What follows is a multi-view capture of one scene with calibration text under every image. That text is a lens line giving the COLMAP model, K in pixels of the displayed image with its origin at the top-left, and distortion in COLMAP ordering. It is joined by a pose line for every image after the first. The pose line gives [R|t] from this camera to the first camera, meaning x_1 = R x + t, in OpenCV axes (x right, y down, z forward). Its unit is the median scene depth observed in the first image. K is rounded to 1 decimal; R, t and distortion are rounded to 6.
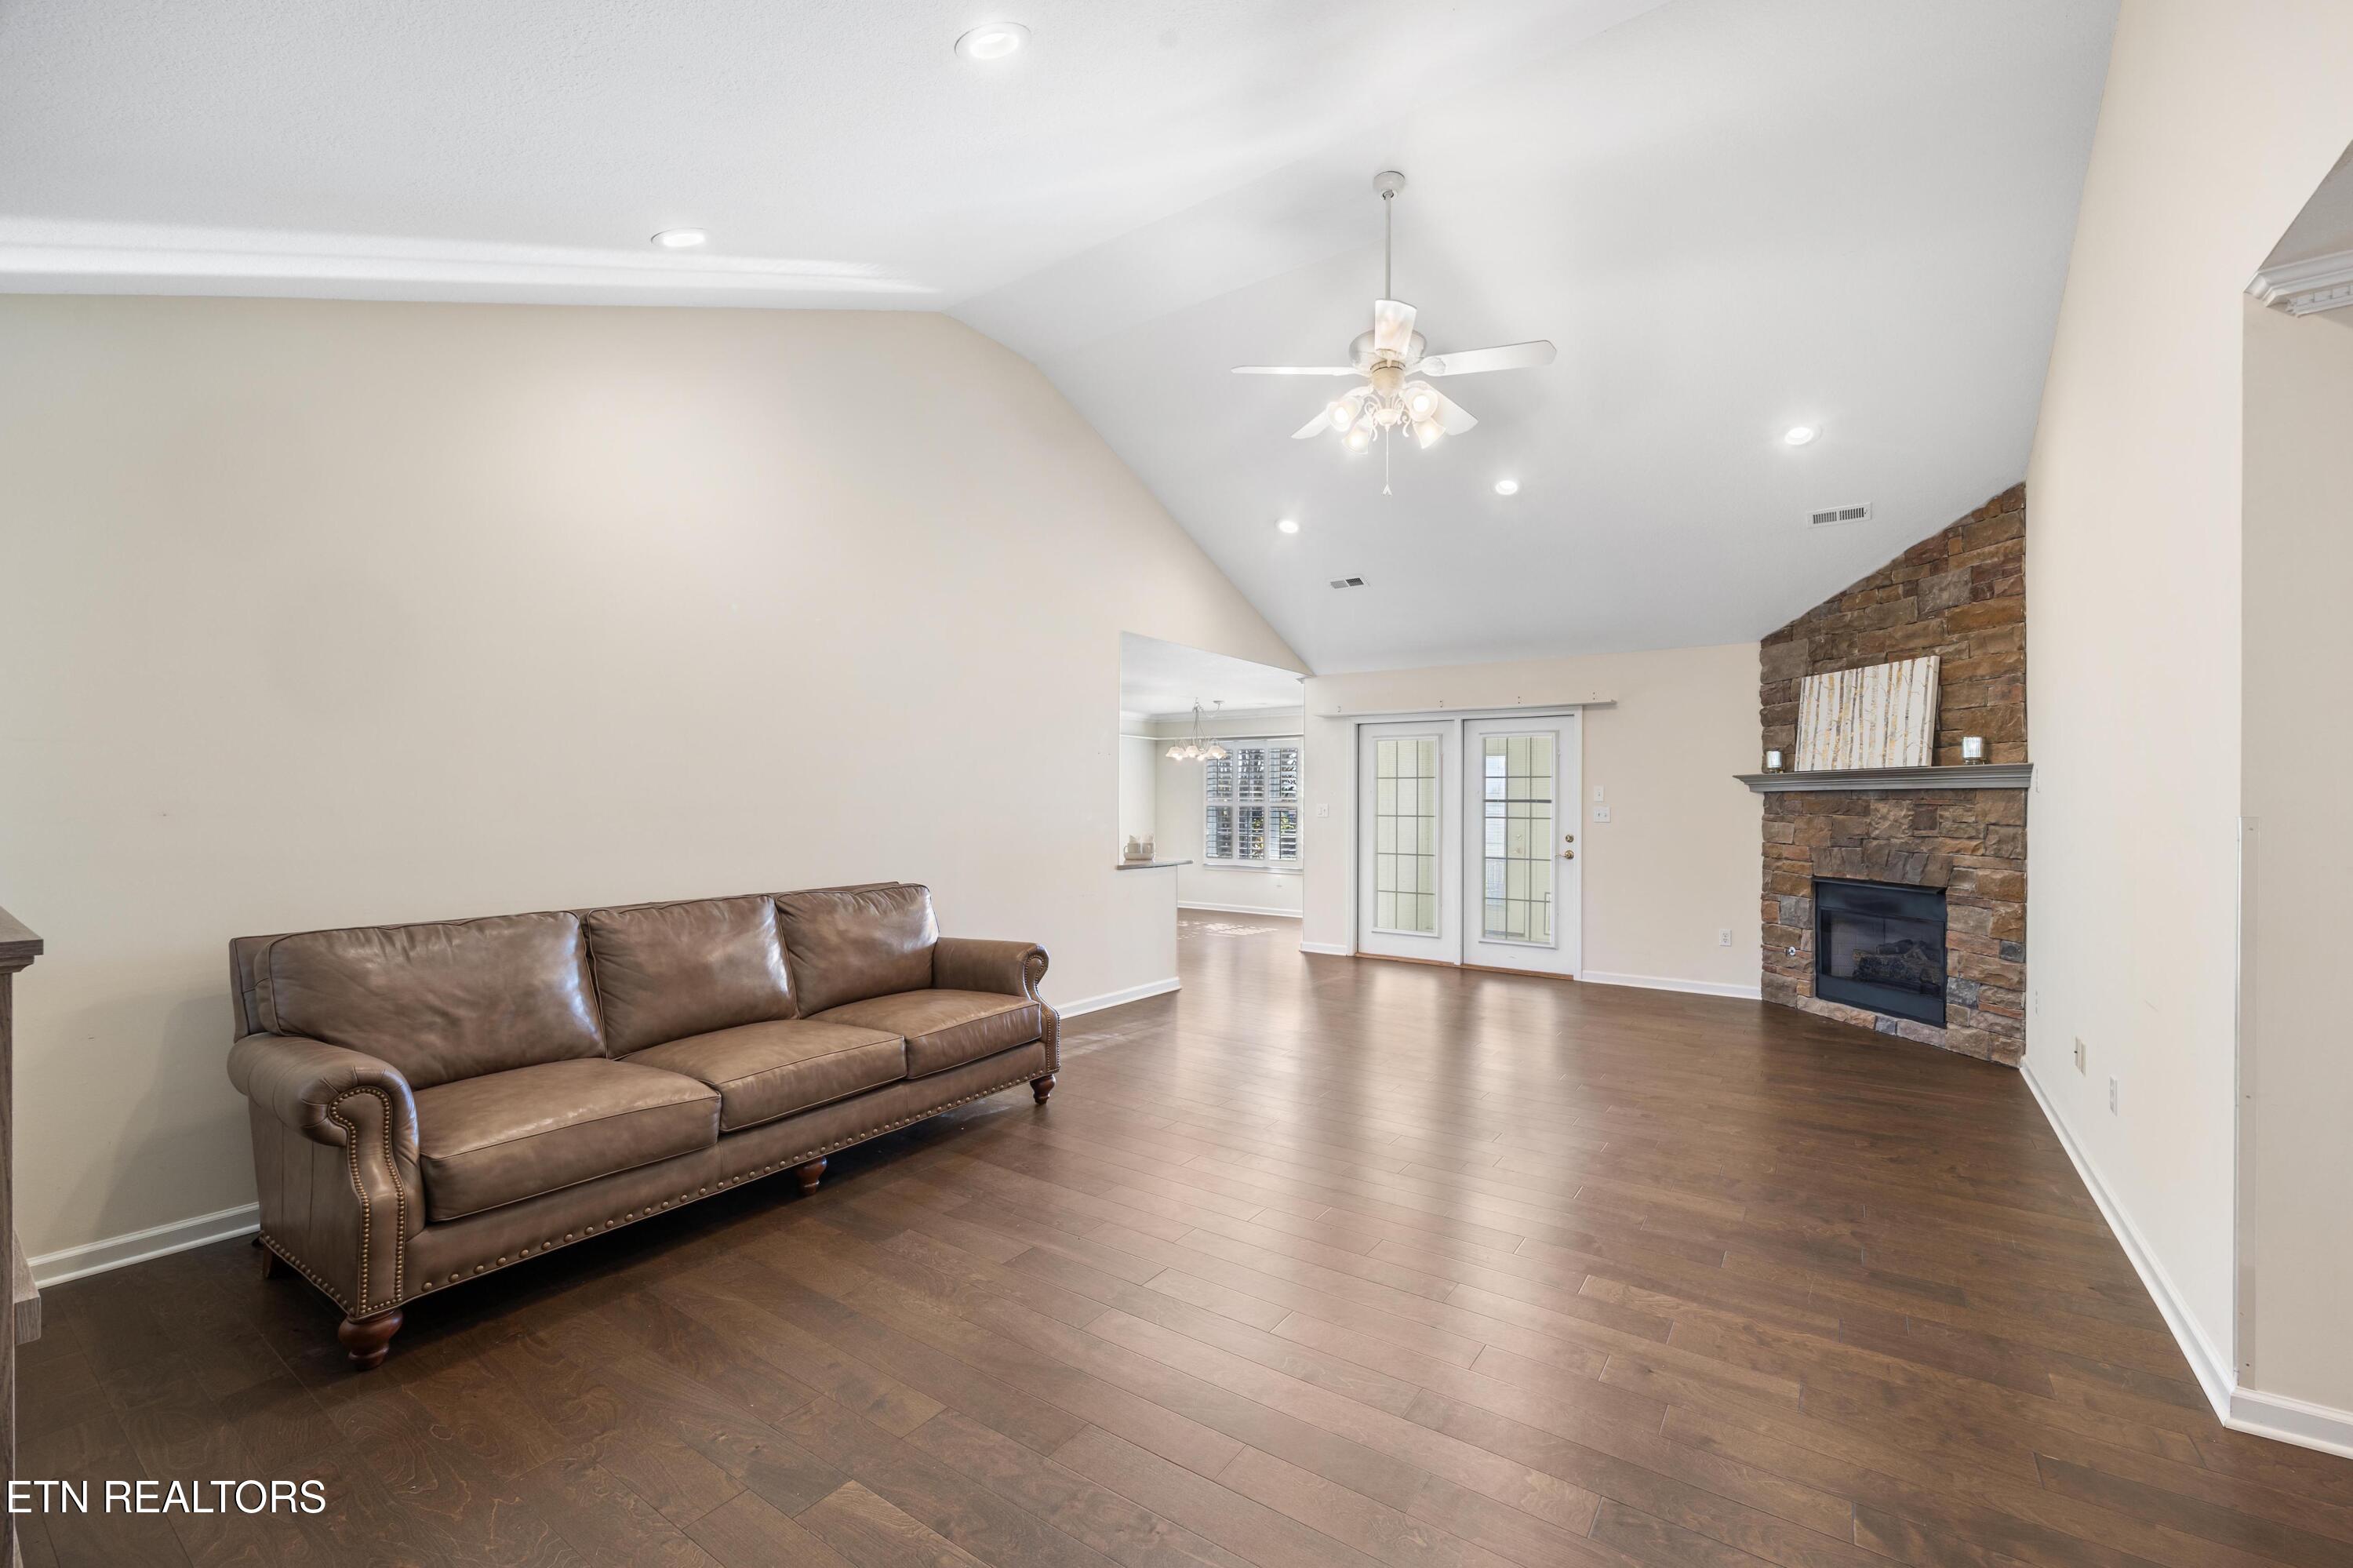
lens RADIAL K [[964.5, 0, 1173.4], [0, 964.5, 793.3], [0, 0, 1]] dist [-0.008642, -0.000472]
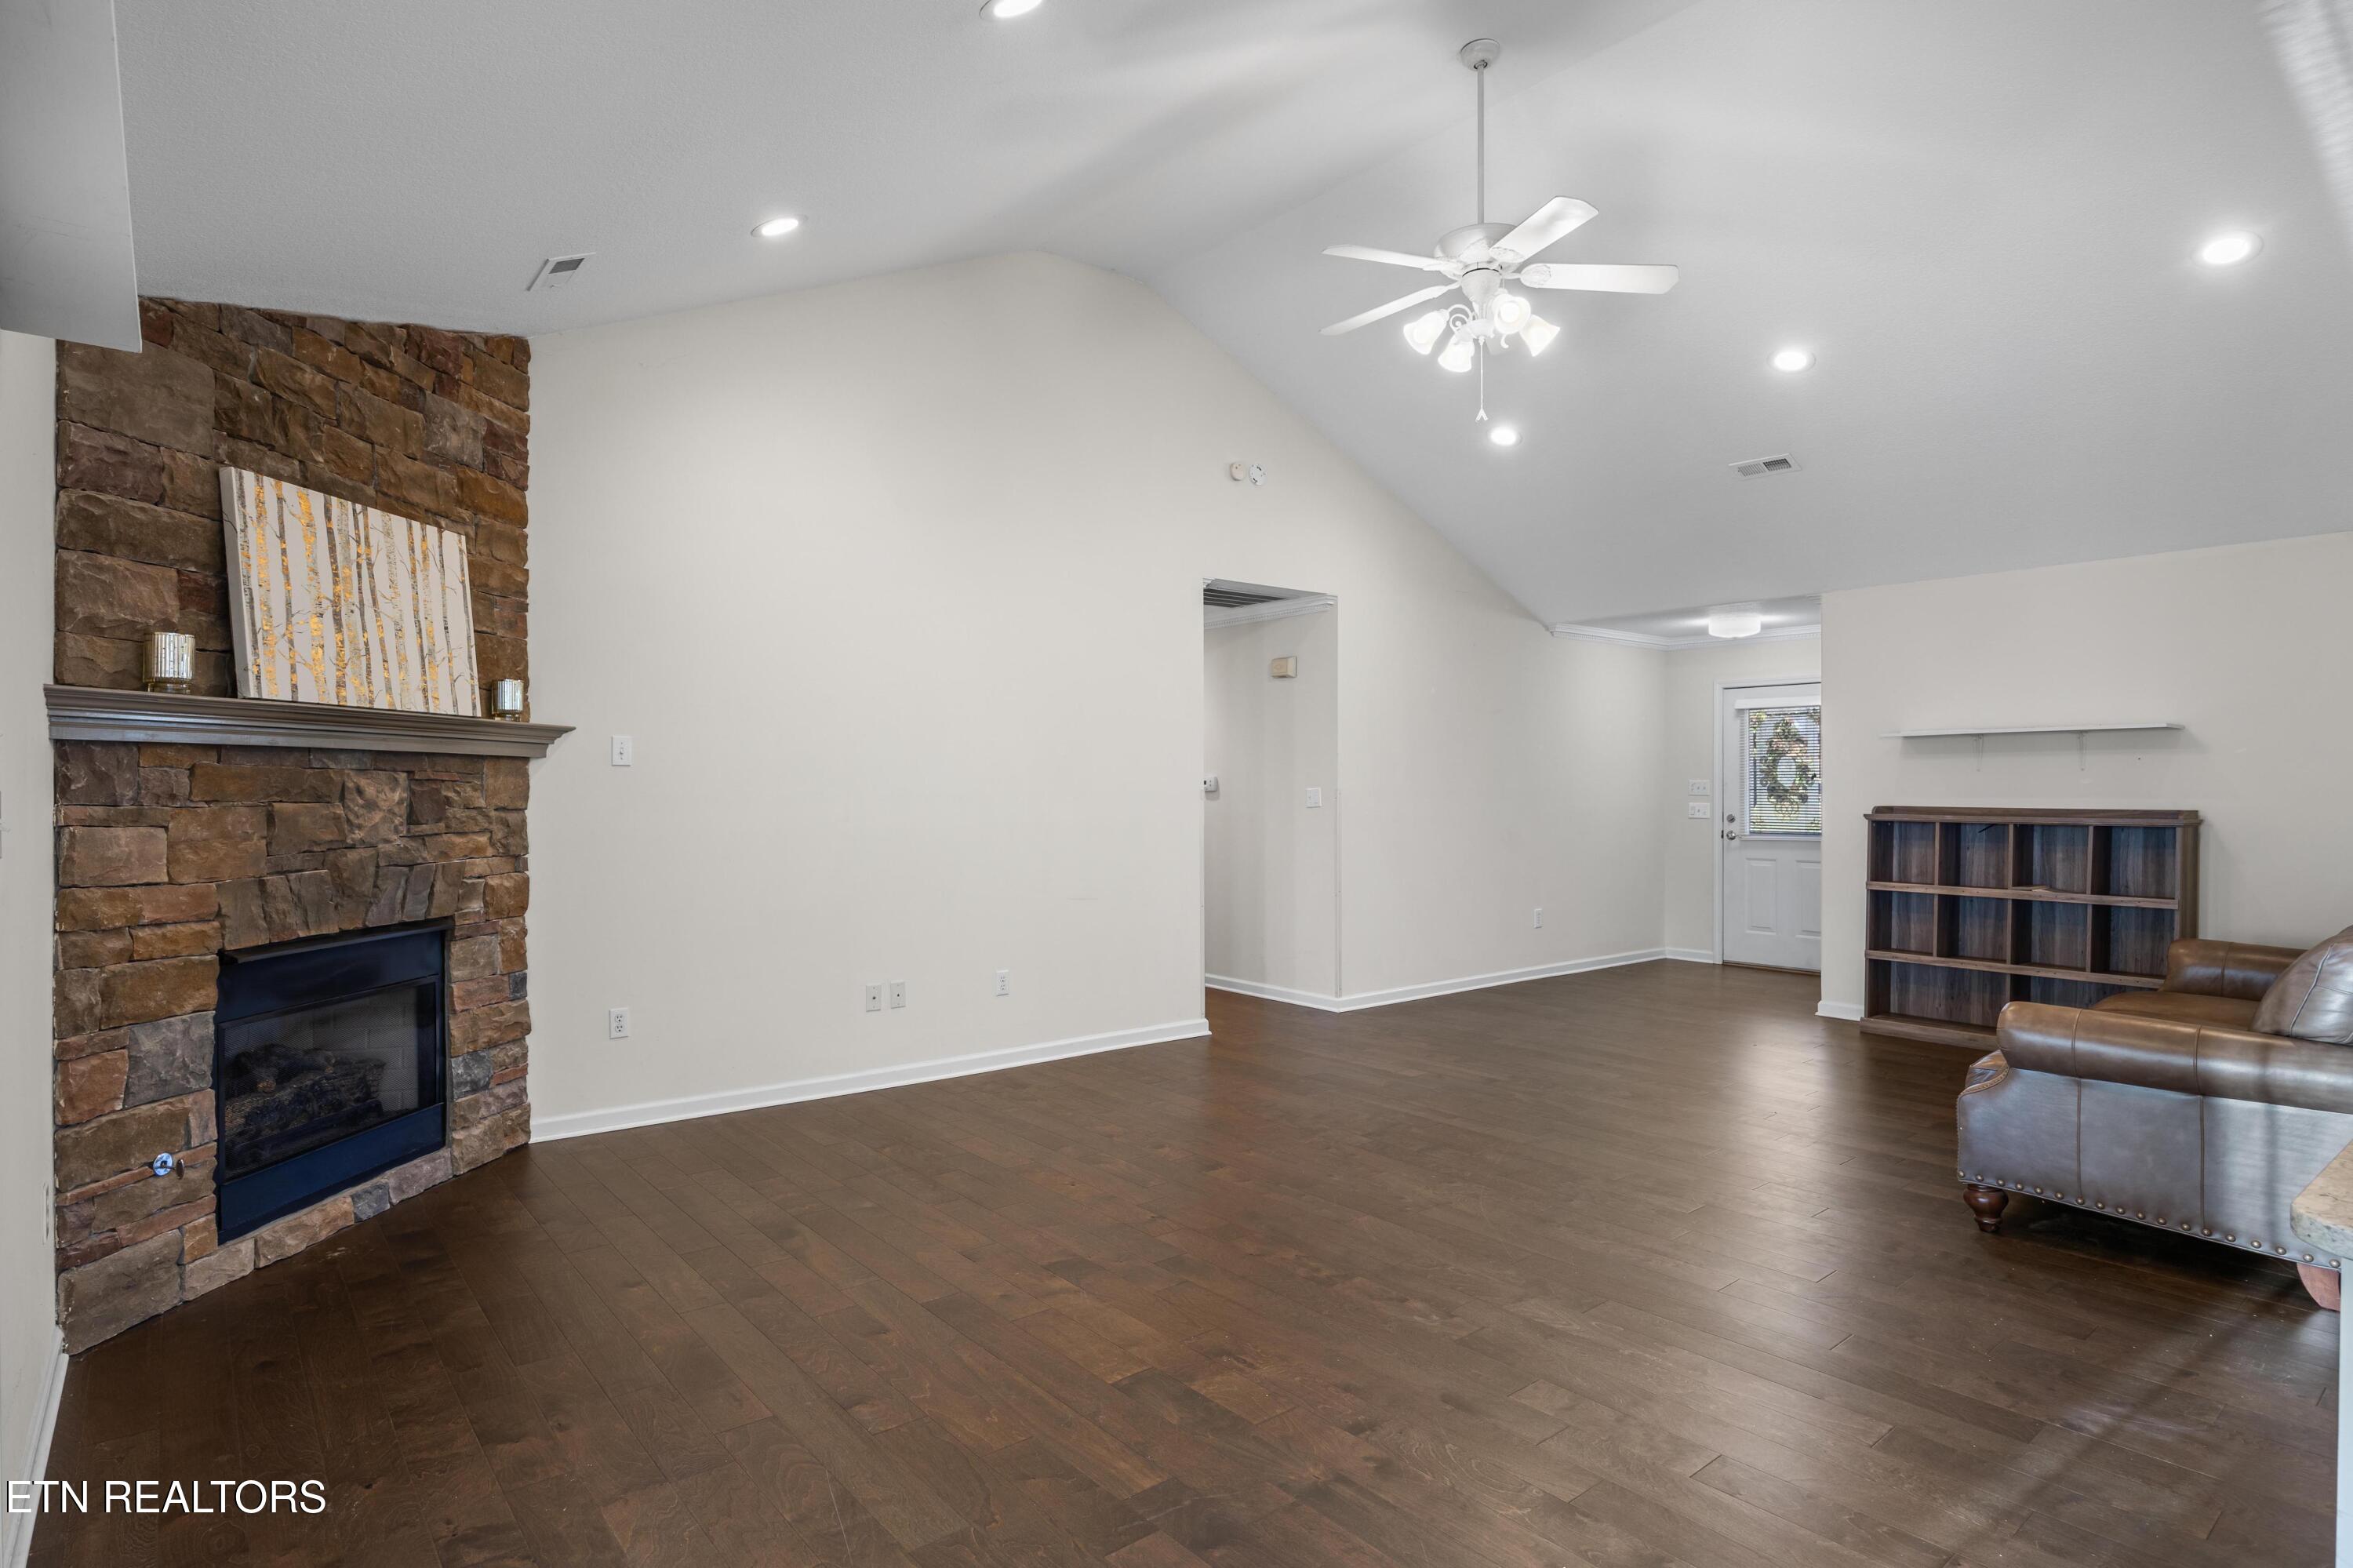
lens RADIAL K [[1197.2, 0, 1176.5], [0, 1197.2, 784.0], [0, 0, 1]] dist [-0.016082, -0.000275]
pose [[-0.971064, -0.007636, 0.238697, 0.164728], [-0.010434, 0.999891, -0.010463, 0.016589], [-0.238591, -0.012651, -0.971038, 1.550250]]
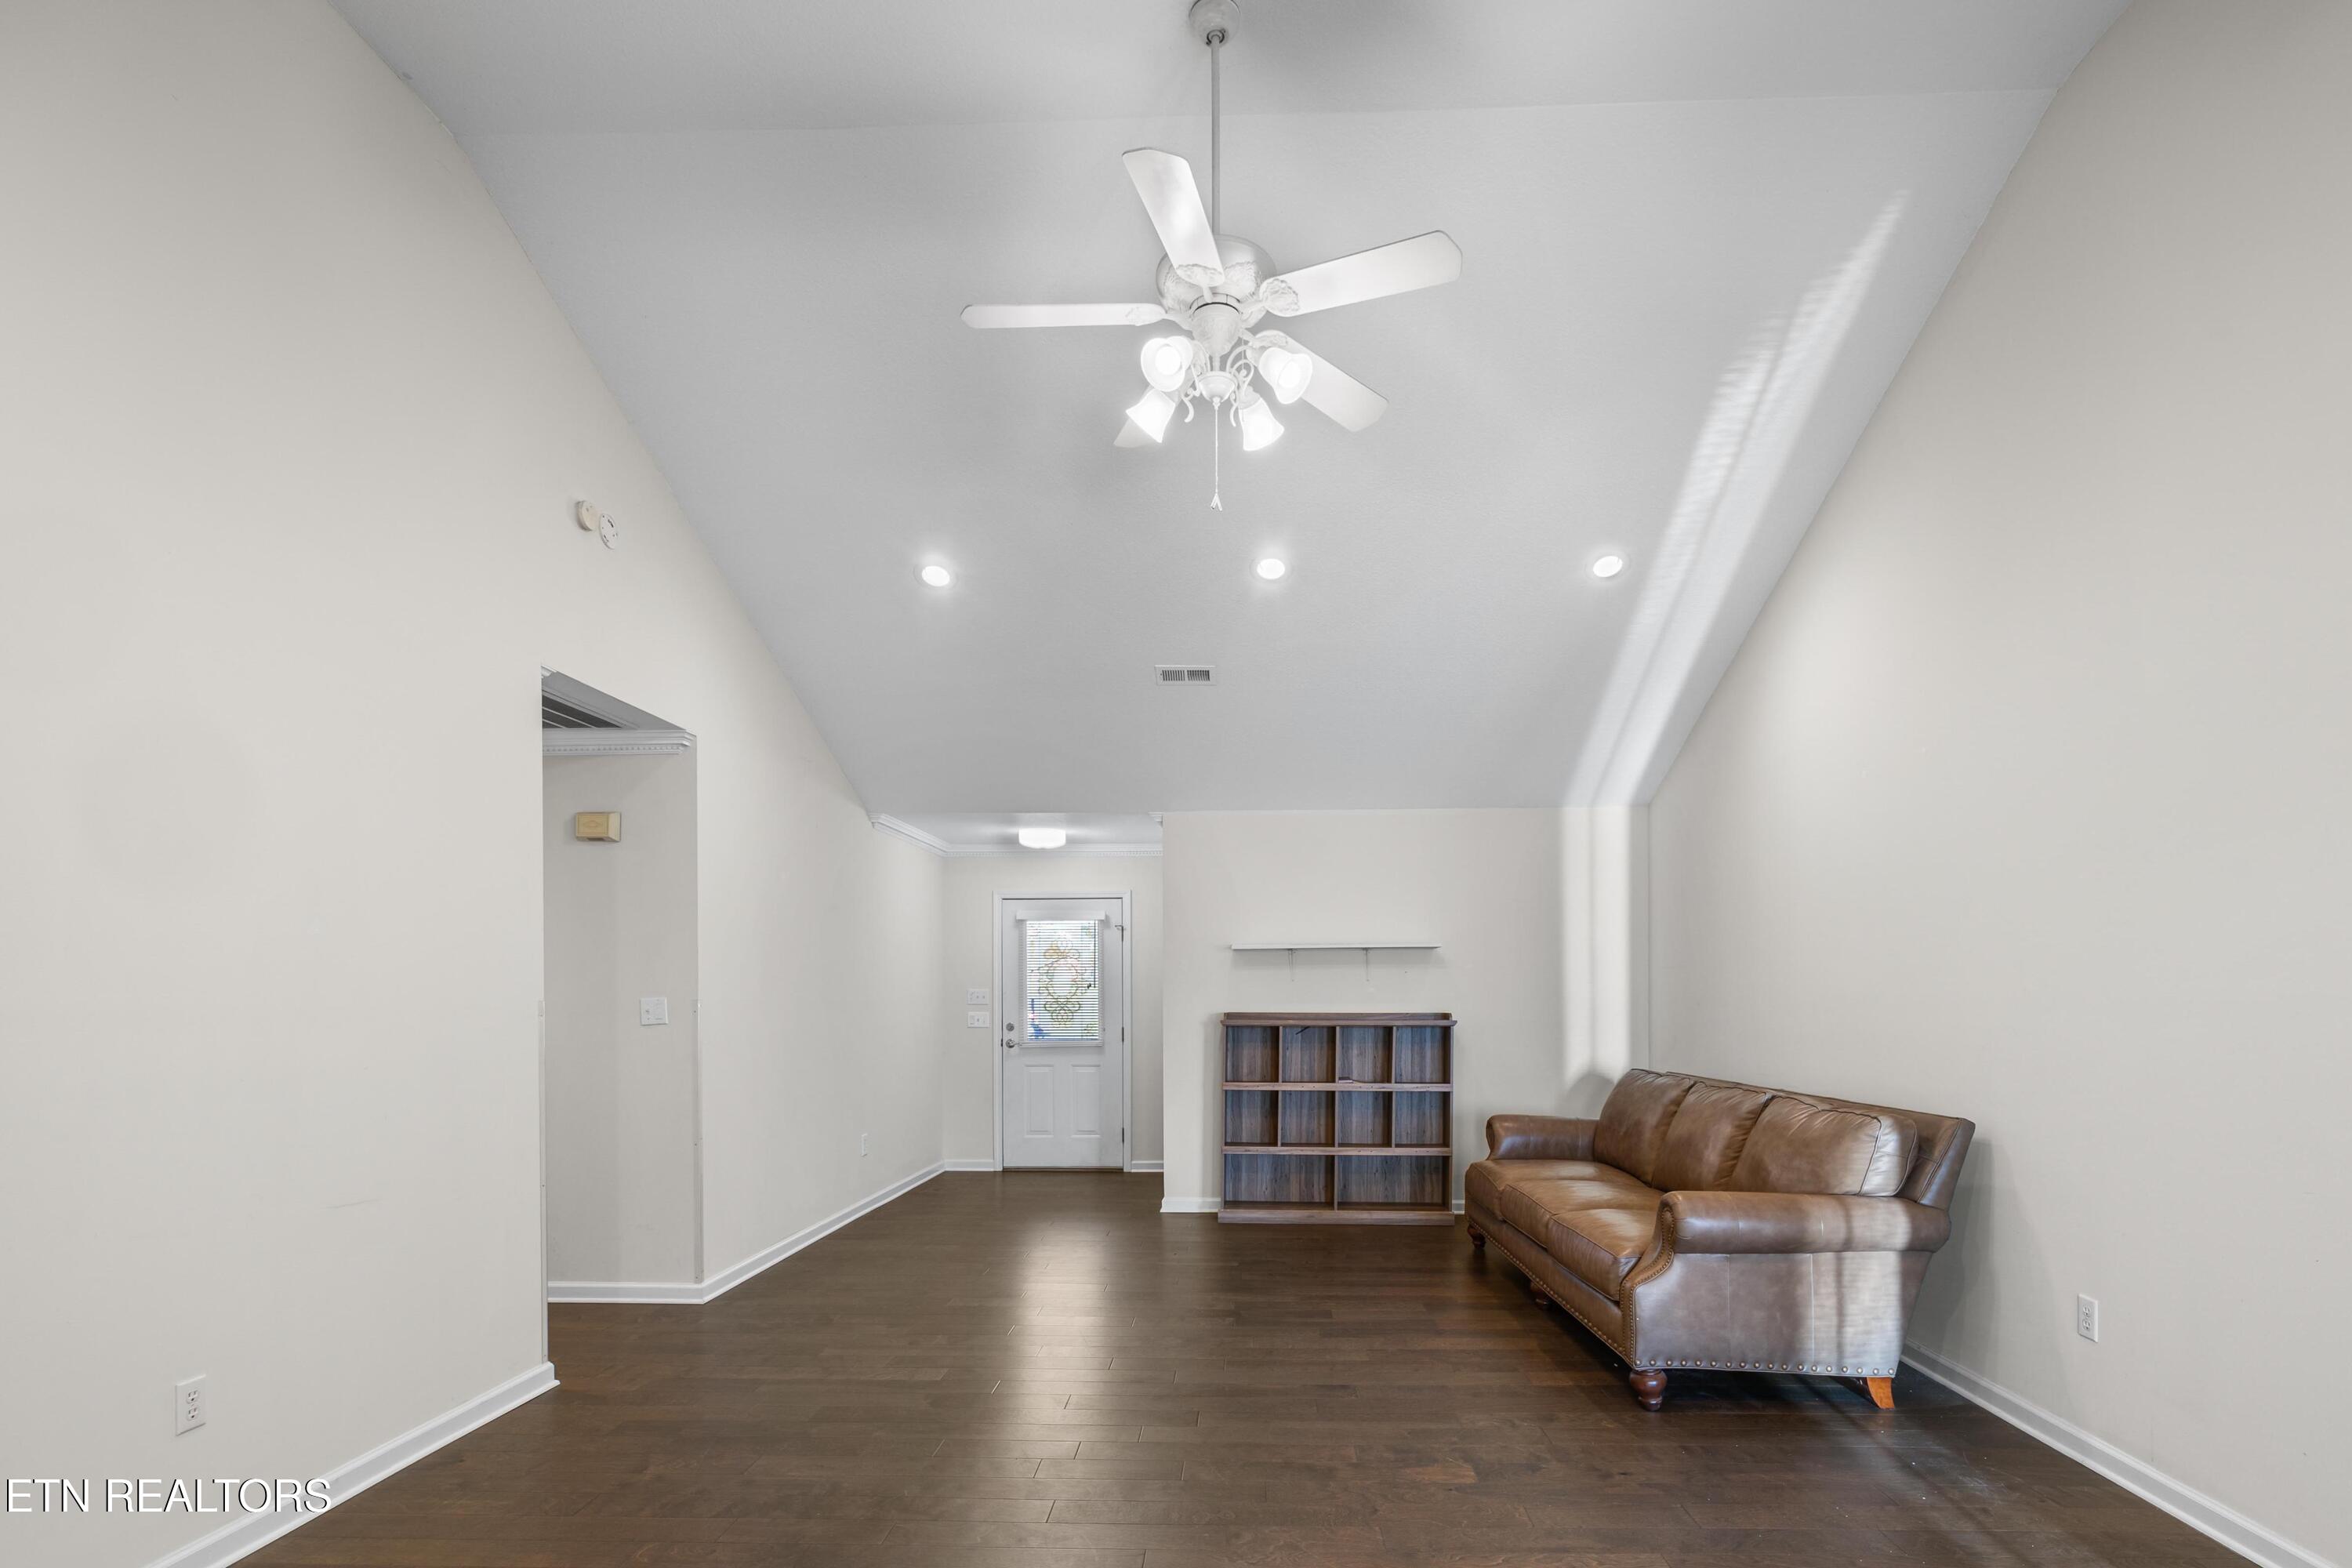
lens RADIAL K [[1097.4, 0, 1180.5], [0, 1097.4, 990.5], [0, 0, 1]] dist [0.000244, -0.000216]
pose [[-0.828419, -0.008365, -0.560046, 0.478094], [0.002349, 0.999828, -0.018408, 0.016843], [0.560104, -0.016565, -0.828257, 1.182537]]
